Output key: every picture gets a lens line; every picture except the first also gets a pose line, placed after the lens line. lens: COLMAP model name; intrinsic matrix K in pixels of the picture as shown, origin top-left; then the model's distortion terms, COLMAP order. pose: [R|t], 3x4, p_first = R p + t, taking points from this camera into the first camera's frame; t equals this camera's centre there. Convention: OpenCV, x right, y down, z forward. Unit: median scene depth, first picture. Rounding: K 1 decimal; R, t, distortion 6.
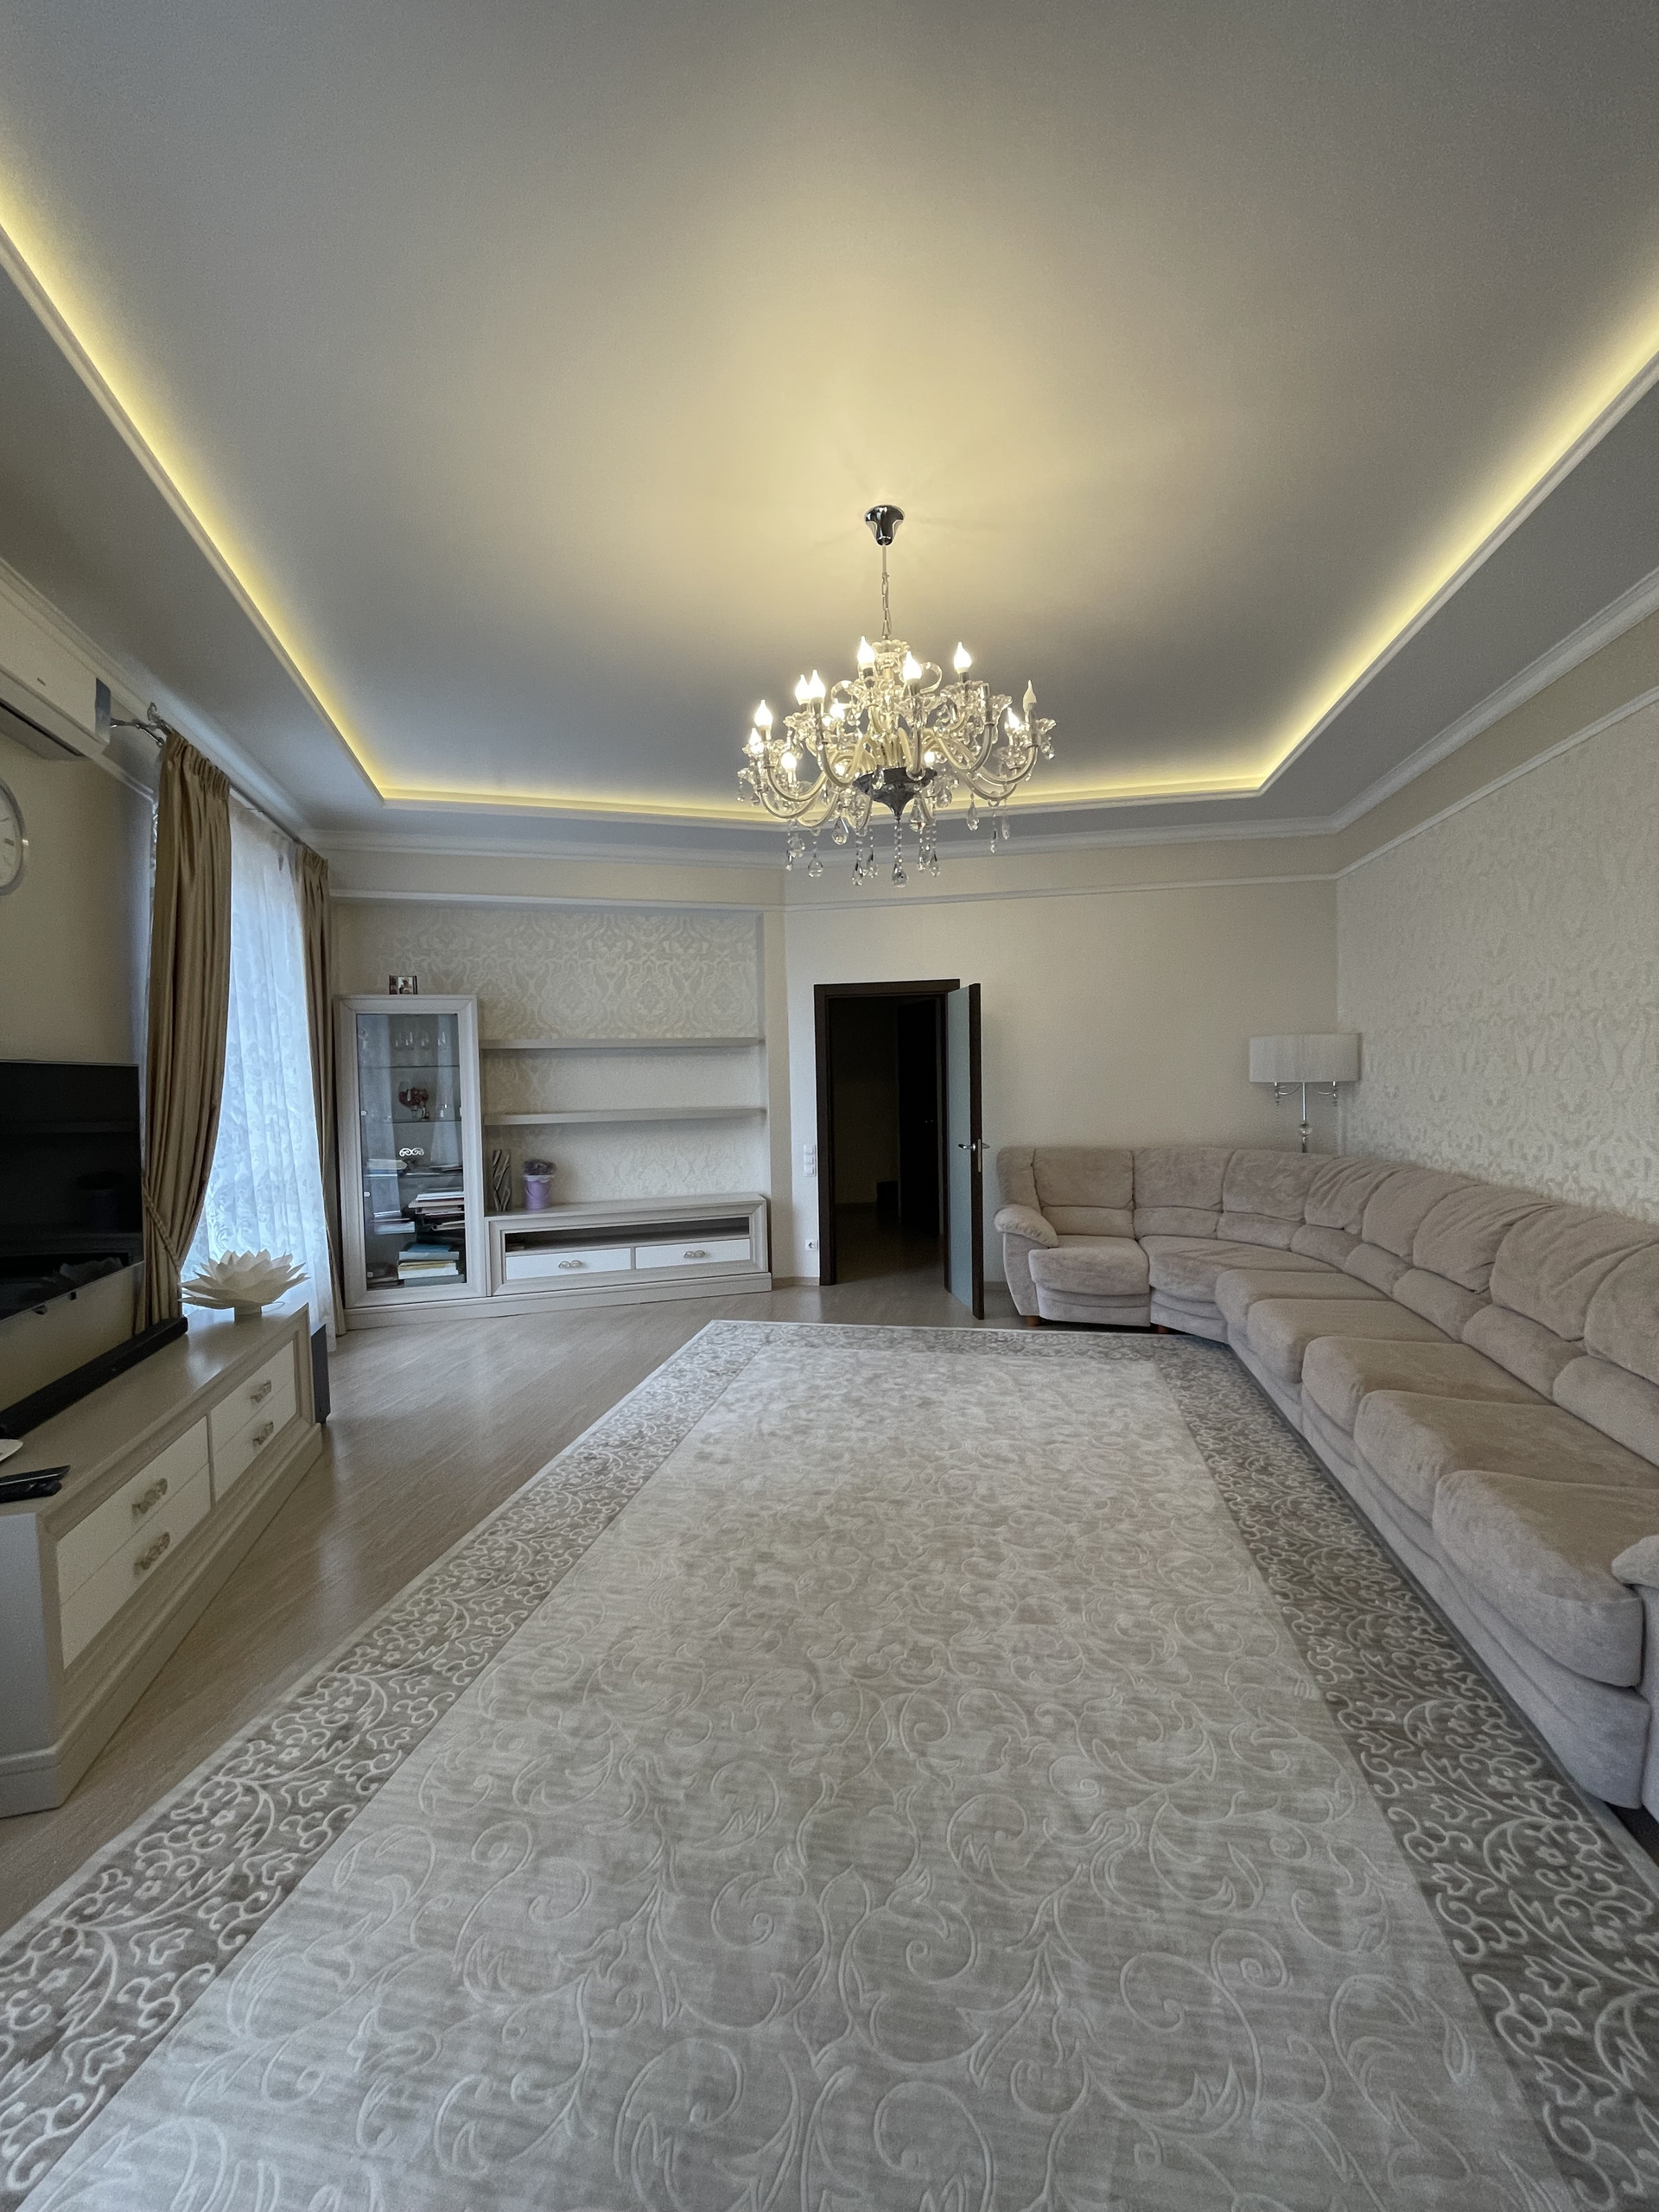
lens RADIAL K [[885.0, 0, 819.7], [0, 885.0, 1099.6], [0, 0, 1]] dist [0.001307, -0.000519]
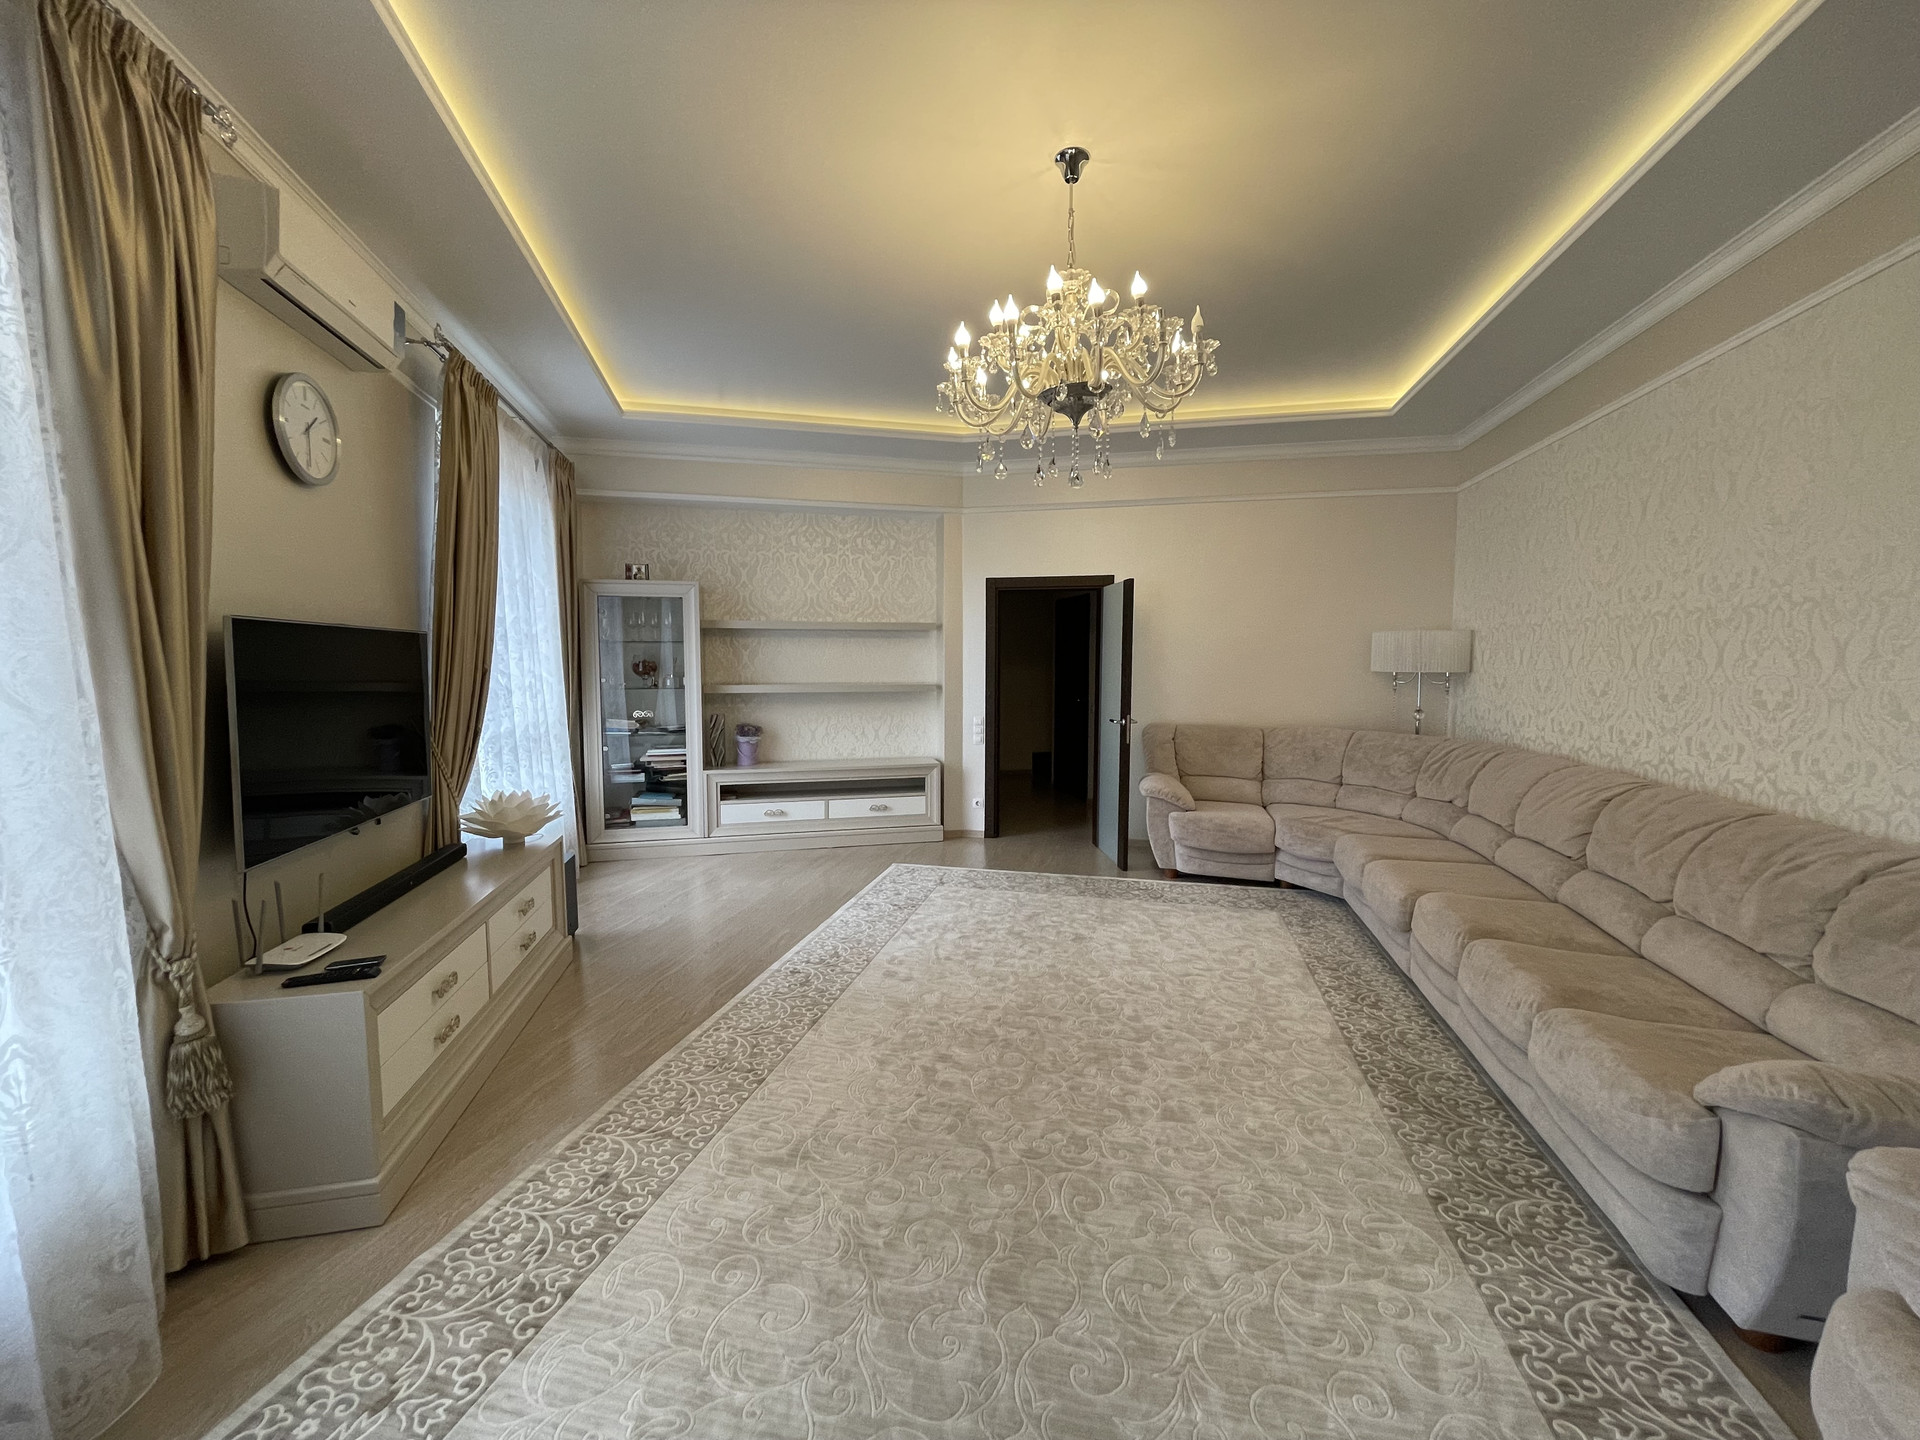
lens RADIAL K [[768.2, 0, 946.9], [0, 768.2, 712.7], [0, 0, 1]] dist [0.001307, -0.000519]
pose [[0.998767, 0.025378, -0.042664, -0.026244], [-0.023609, 0.998860, 0.041490, 0.011035], [0.043668, -0.040431, 0.998228, -0.011086]]
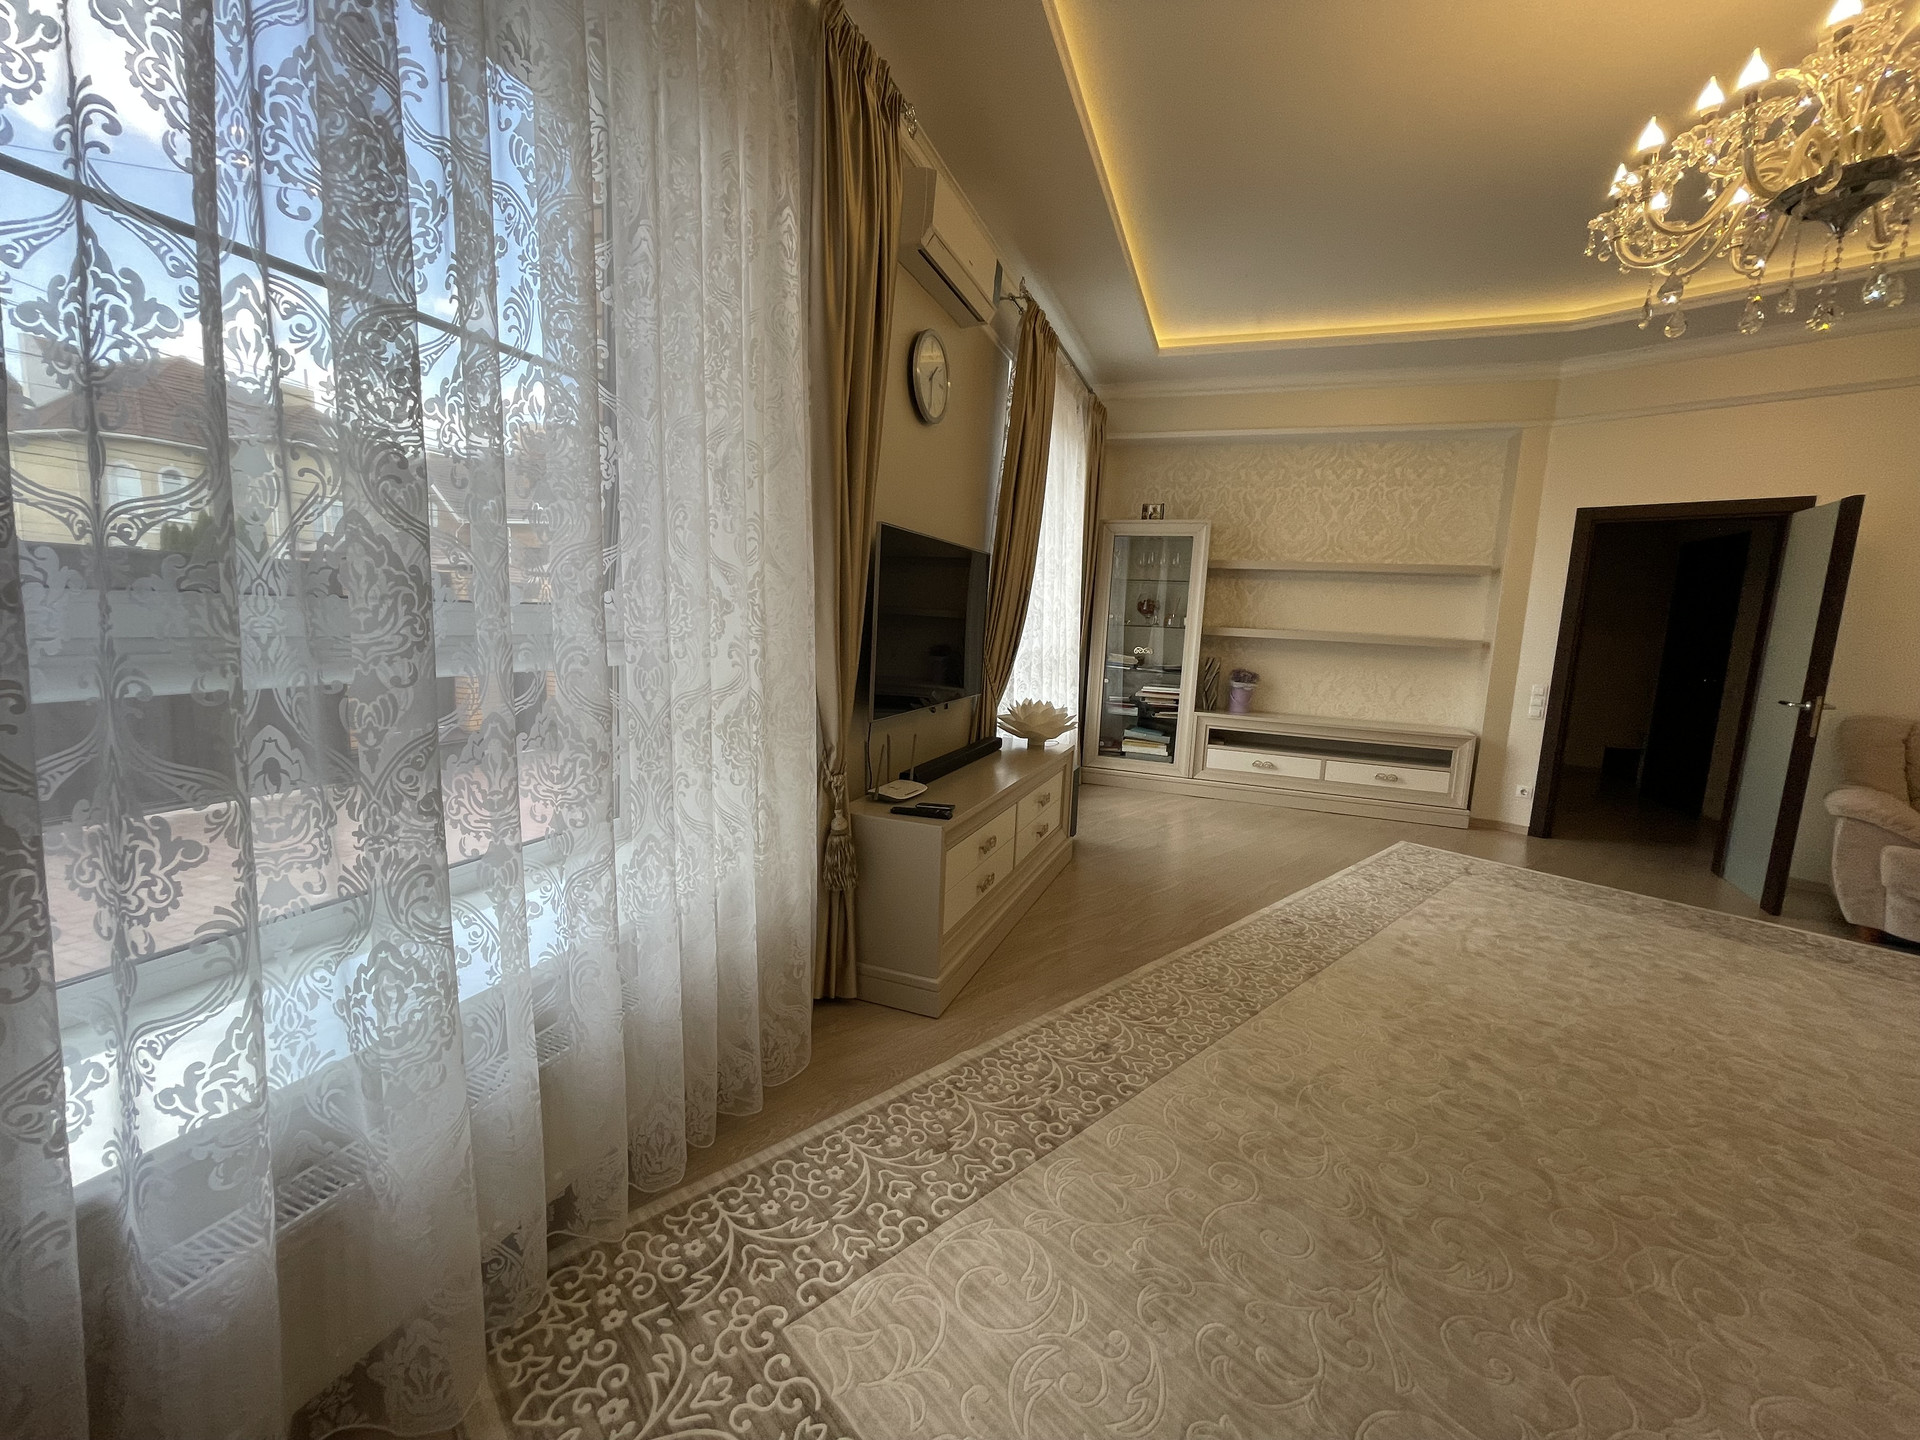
lens RADIAL K [[768.2, 0, 967.2], [0, 768.2, 706.5], [0, 0, 1]] dist [0.001307, -0.000519]
pose [[0.810439, 0.133060, -0.570512, -0.089732], [-0.082186, 0.990057, 0.114161, 0.074436], [0.580029, -0.045633, 0.813316, -0.019707]]
